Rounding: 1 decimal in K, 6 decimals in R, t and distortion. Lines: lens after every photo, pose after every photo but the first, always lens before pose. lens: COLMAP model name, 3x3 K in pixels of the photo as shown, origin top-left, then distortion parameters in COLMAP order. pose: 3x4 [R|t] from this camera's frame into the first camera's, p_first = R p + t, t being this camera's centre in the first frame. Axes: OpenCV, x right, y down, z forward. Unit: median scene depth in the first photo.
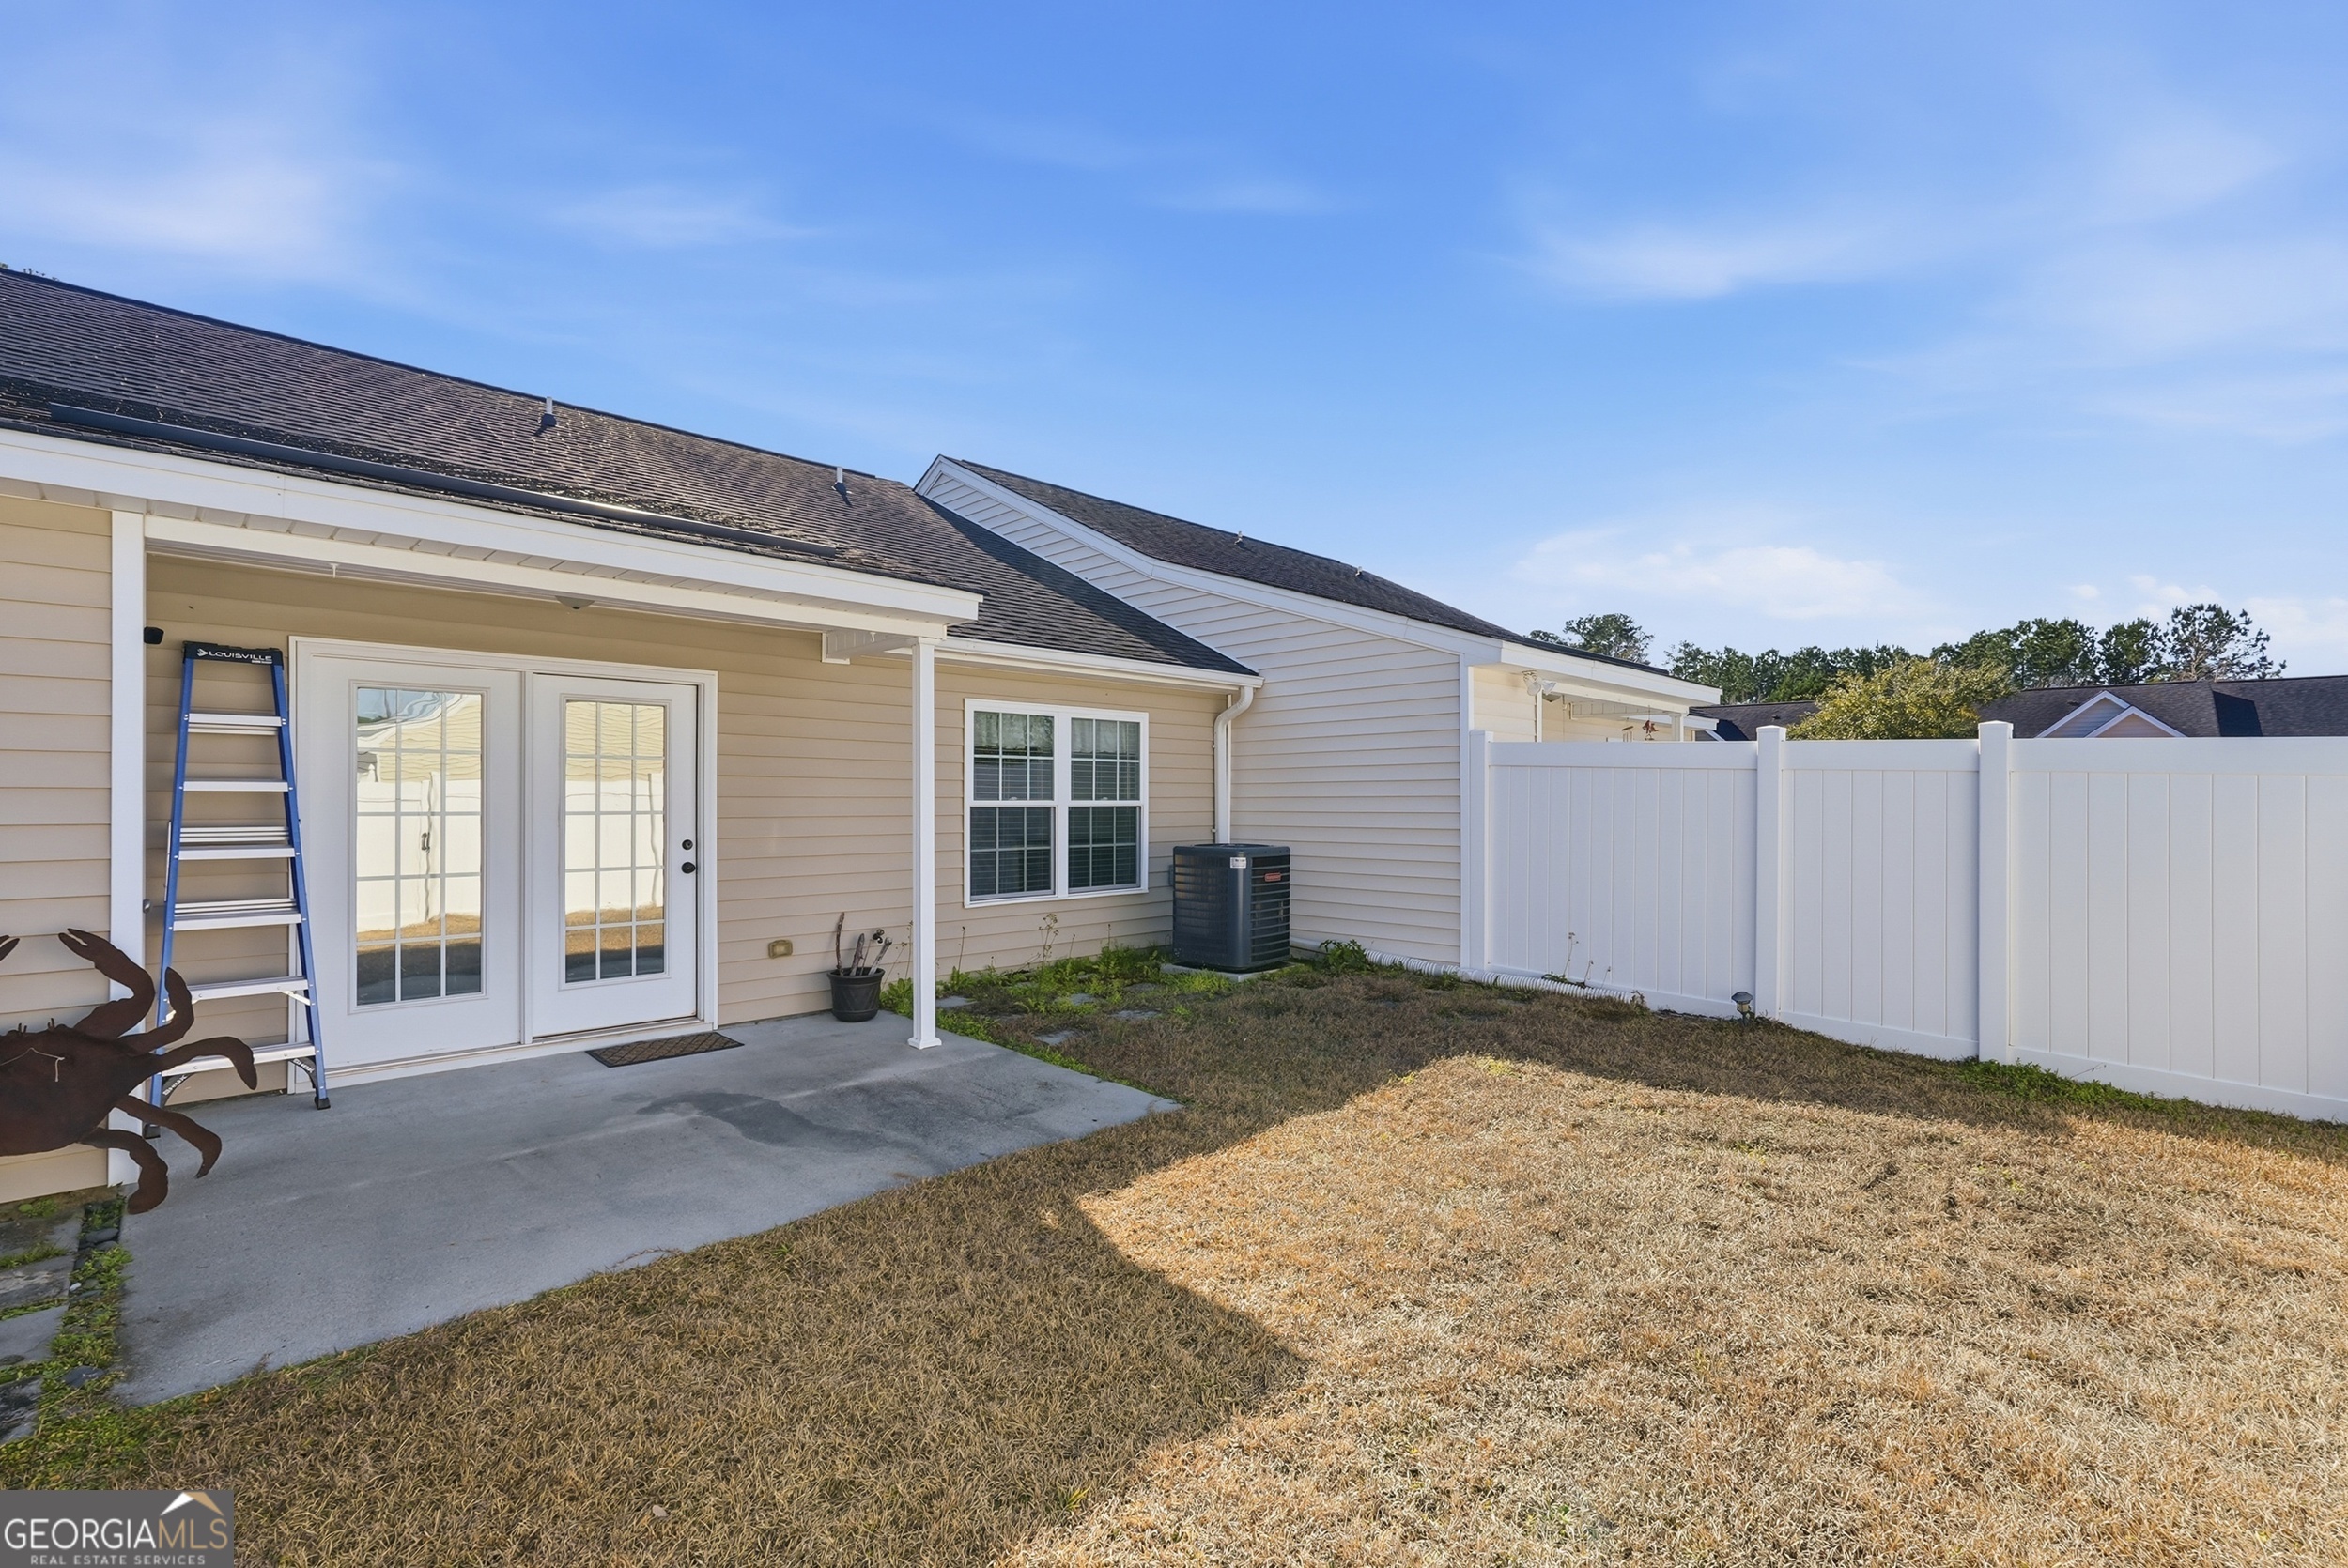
lens RADIAL K [[1039.8, 0, 1180.0], [0, 1039.8, 796.9], [0, 0, 1]] dist [-0.000628, 0.000052]
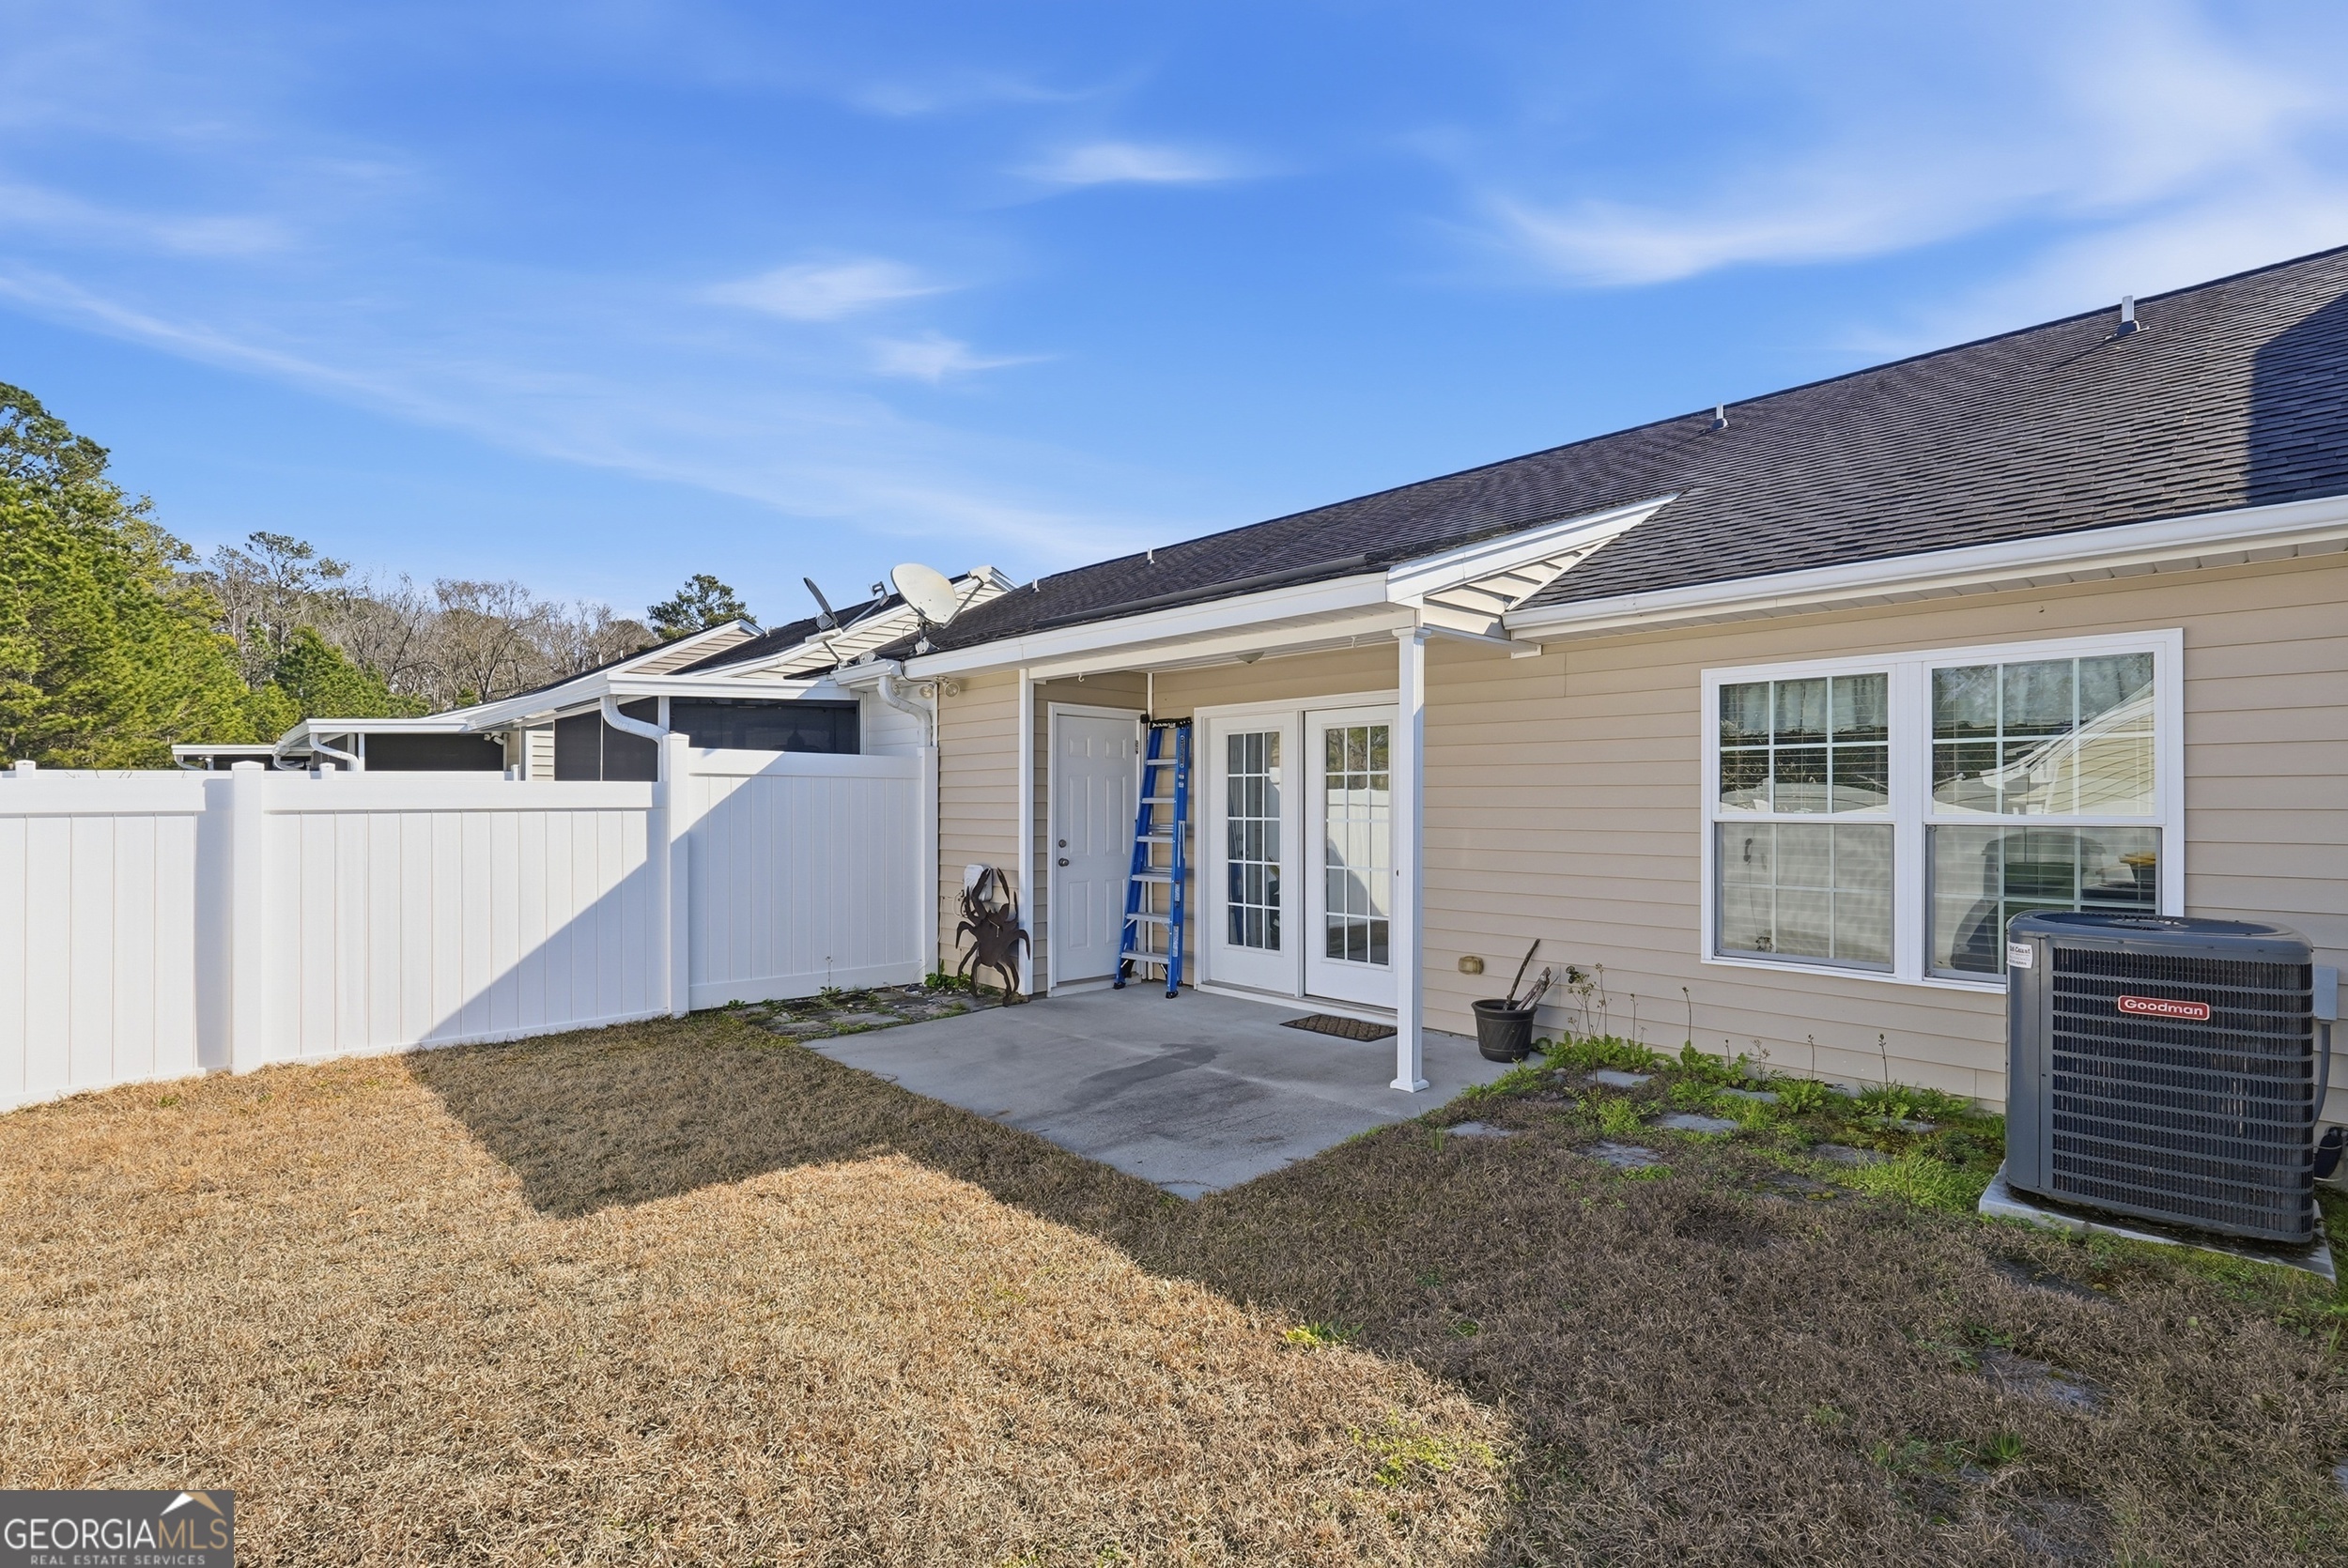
lens RADIAL K [[1089.6, 0, 1175.6], [0, 1089.6, 804.9], [0, 0, 1]] dist [-0.002241, -0.000112]
pose [[-0.024691, 0.003424, -0.999689, 0.840781], [0.003788, 0.999987, 0.003331, -0.008905], [0.999688, -0.003704, -0.024704, 1.003429]]
